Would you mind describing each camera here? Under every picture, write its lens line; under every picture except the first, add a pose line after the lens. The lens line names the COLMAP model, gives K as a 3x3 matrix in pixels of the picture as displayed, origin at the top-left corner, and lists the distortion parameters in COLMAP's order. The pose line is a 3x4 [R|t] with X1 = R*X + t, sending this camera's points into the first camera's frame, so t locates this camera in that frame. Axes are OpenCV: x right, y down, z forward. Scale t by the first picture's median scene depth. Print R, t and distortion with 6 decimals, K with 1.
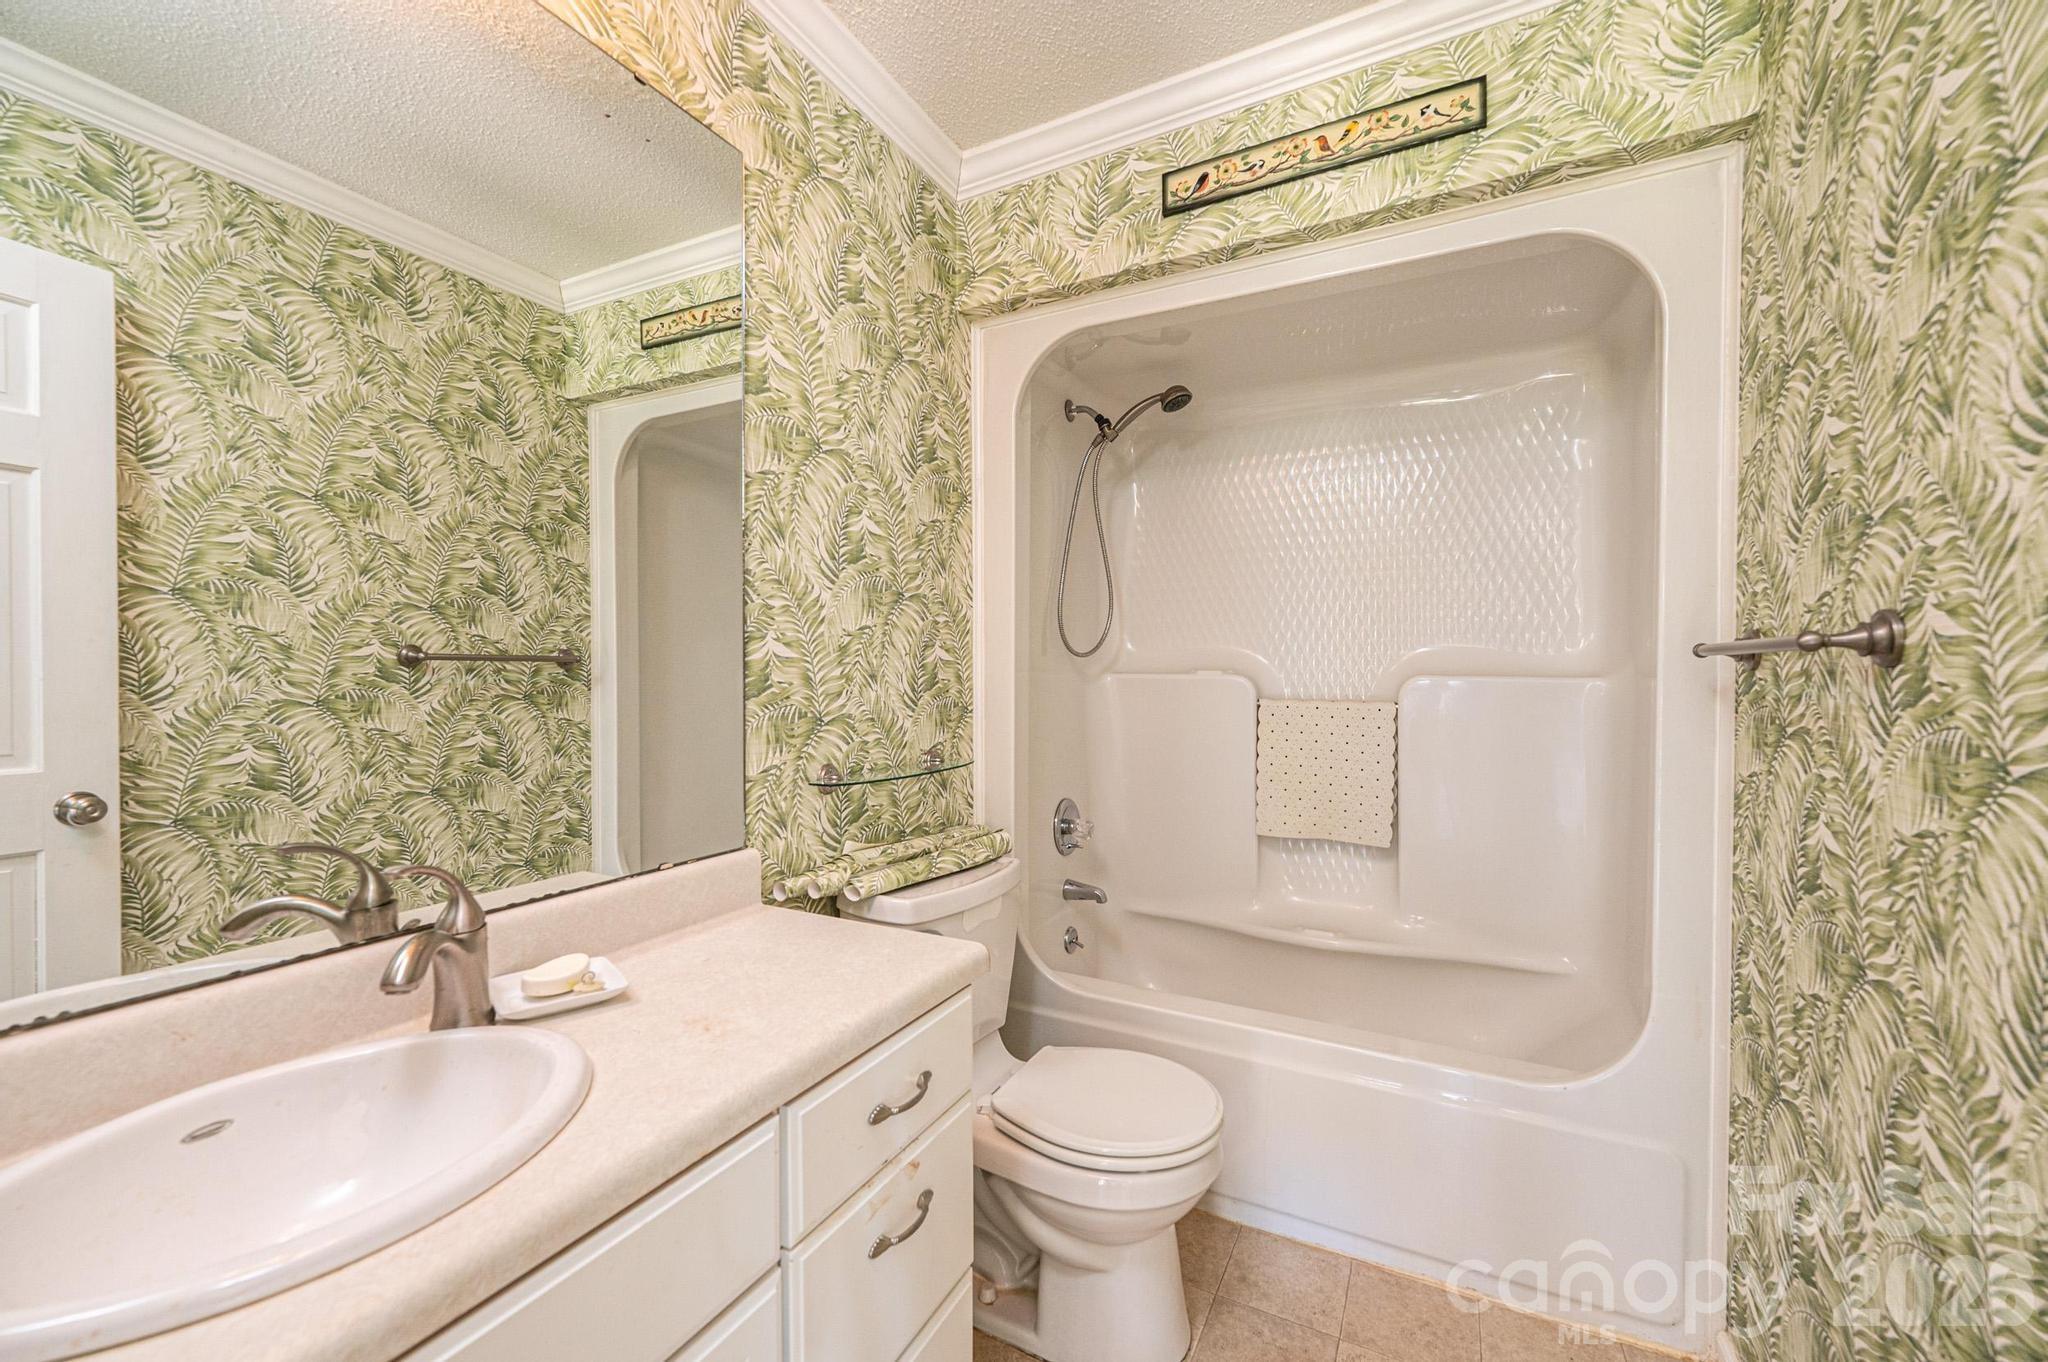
lens RADIAL K [[813.3, 0, 1022.8], [0, 813.3, 677.6], [0, 0, 1]] dist [-0.001376, -0.000406]
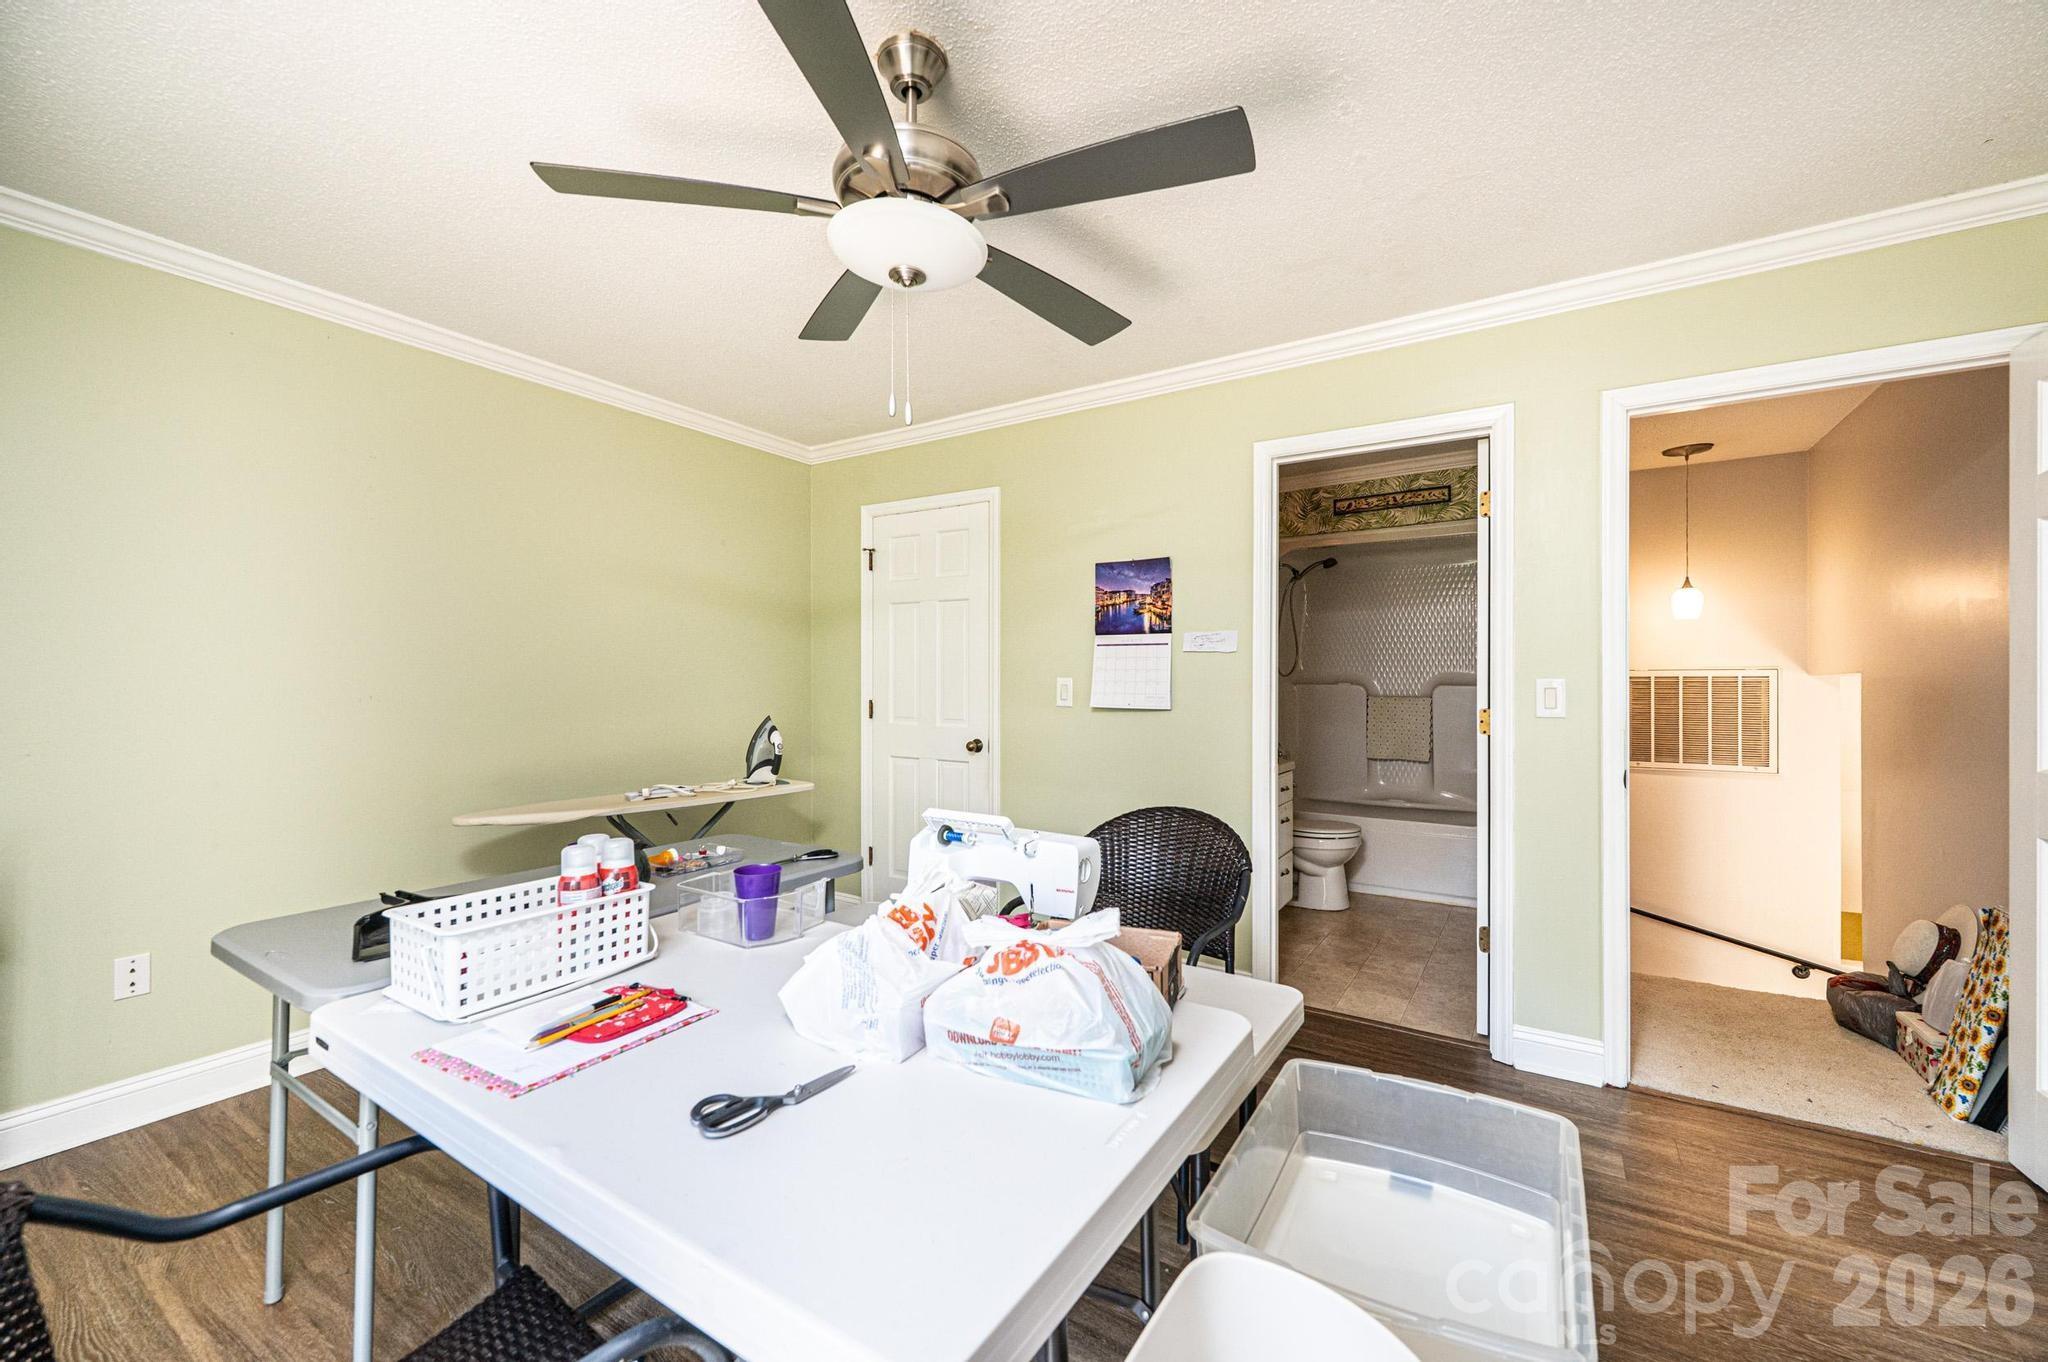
lens RADIAL K [[813.3, 0, 1023.2], [0, 813.3, 683.1], [0, 0, 1]] dist [-0.001376, -0.000406]
pose [[0.995810, -0.001493, -0.091434, -0.627477], [0.000776, 0.999969, -0.007881, 0.012639], [0.091443, 0.007777, 0.995780, -1.833563]]
